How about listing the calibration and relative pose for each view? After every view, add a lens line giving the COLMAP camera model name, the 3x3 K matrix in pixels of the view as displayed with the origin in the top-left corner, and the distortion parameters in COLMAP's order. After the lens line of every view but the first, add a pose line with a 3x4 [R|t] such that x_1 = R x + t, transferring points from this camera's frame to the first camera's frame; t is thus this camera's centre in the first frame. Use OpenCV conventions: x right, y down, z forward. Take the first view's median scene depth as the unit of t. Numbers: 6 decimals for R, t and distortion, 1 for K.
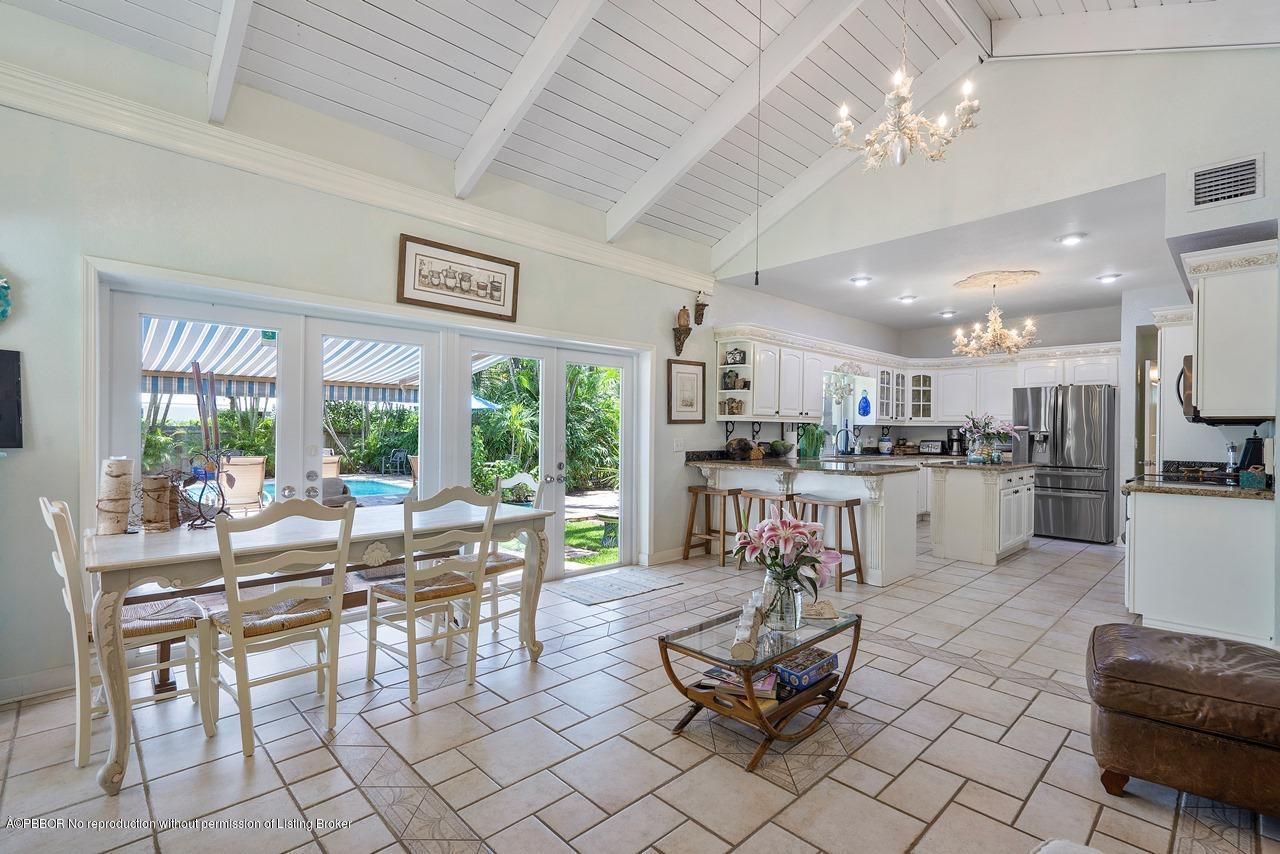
lens RADIAL K [[581.7, 0, 623.9], [0, 581.7, 434.2], [0, 0, 1]] dist [-0.009237, 0.001701]
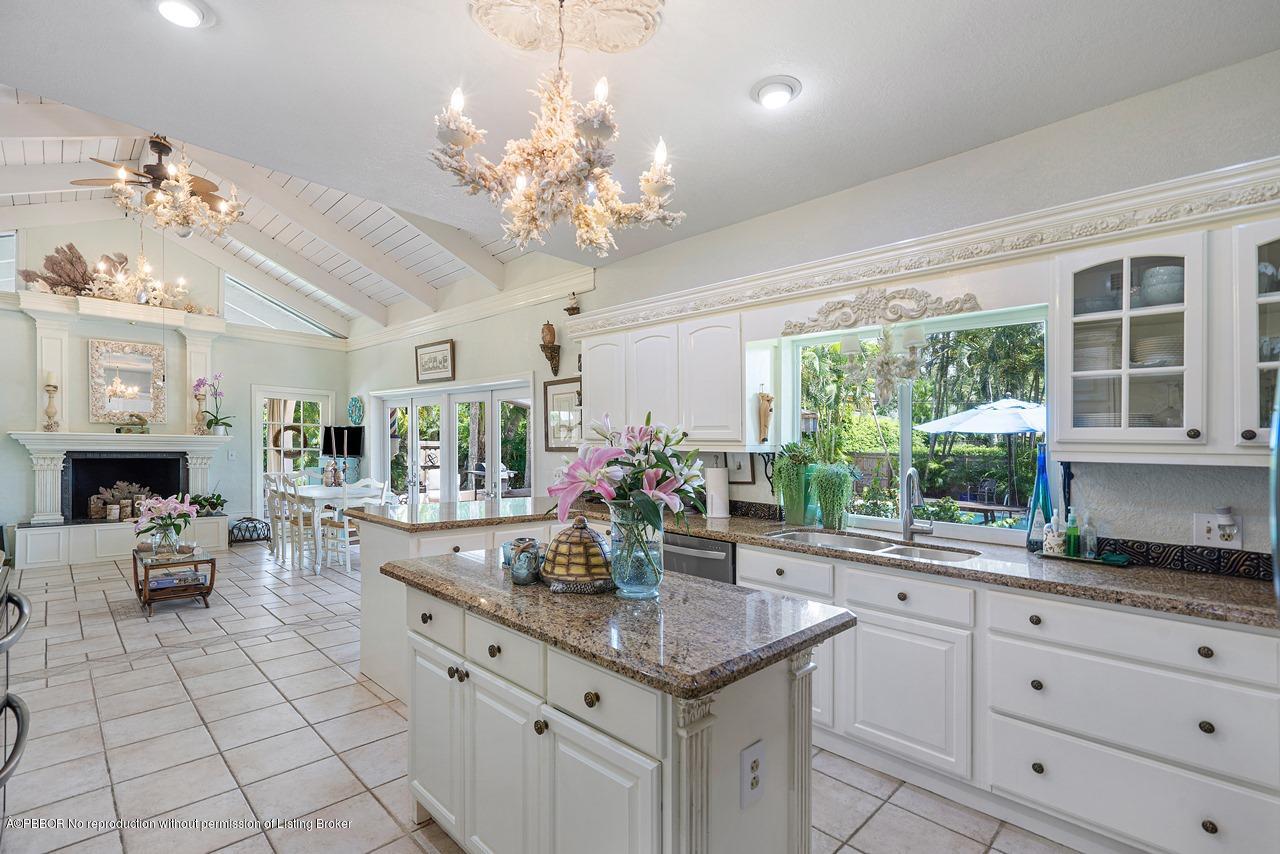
lens RADIAL K [[581.7, 0, 636.2], [0, 581.7, 452.8], [0, 0, 1]] dist [-0.009237, 0.001701]
pose [[0.051046, 0.004974, -0.998684, 0.921613], [-0.023473, 0.999717, 0.003779, -0.021168], [0.998420, 0.023249, 0.051148, 1.000748]]
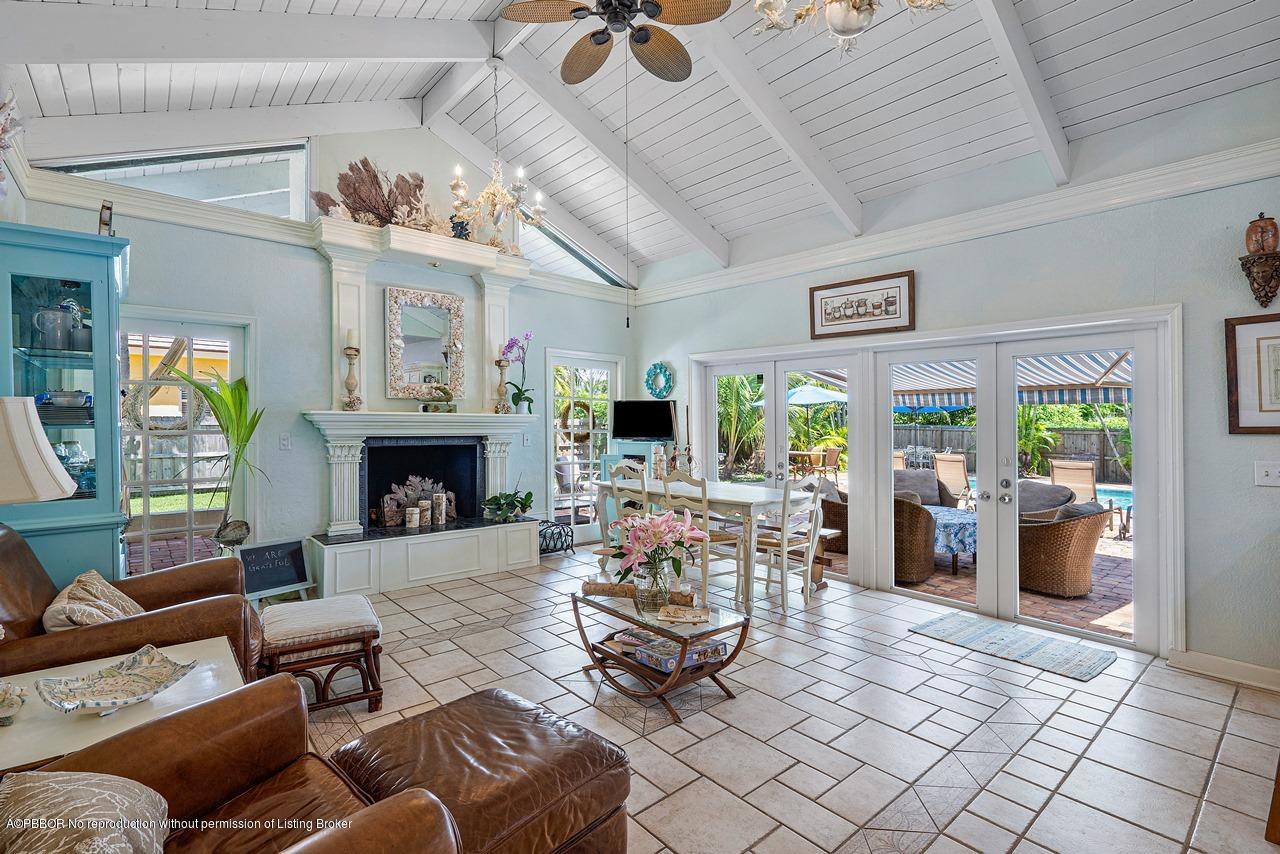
lens RADIAL K [[581.7, 0, 645.9], [0, 581.7, 427.2], [0, 0, 1]] dist [-0.009237, 0.001701]
pose [[-0.022158, 0.001975, -0.999753, 0.590915], [-0.014071, 0.999898, 0.002287, -0.016144], [0.999655, 0.014118, -0.022128, 0.410772]]
